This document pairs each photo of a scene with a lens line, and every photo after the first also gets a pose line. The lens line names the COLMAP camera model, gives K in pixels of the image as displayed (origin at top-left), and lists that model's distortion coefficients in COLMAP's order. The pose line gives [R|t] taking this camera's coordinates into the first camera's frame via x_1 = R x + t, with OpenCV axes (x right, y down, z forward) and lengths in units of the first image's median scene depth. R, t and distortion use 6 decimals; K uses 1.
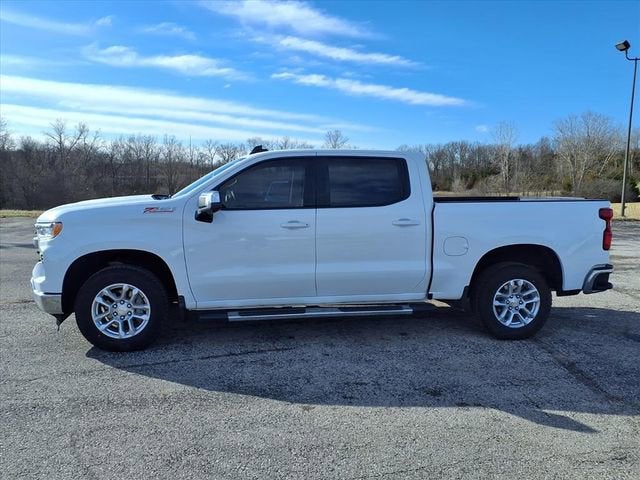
lens RADIAL K [[483.9, 0, 320.0], [0, 483.9, 240.0], [0, 0, 1]] dist [0.023191, -0.008646]
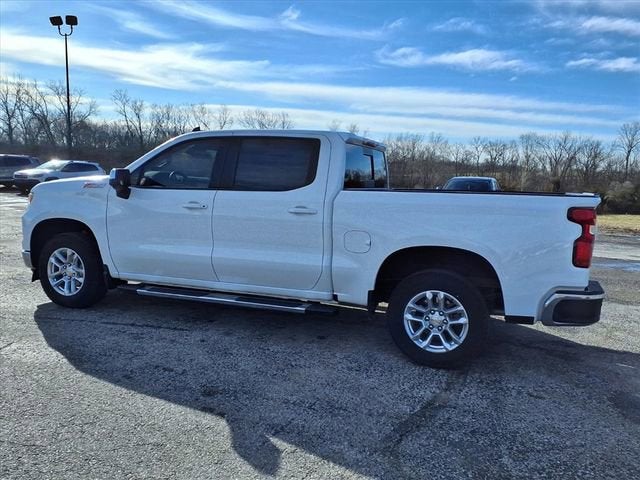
lens RADIAL K [[498.2, 0, 325.9], [0, 498.2, 240.9], [0, 0, 1]] dist [0.028866, -0.006360]
pose [[0.884122, 0.080890, -0.460200, 0.652027], [-0.080687, 0.996536, 0.020149, -0.001399], [0.460236, 0.019318, 0.887586, 0.214115]]
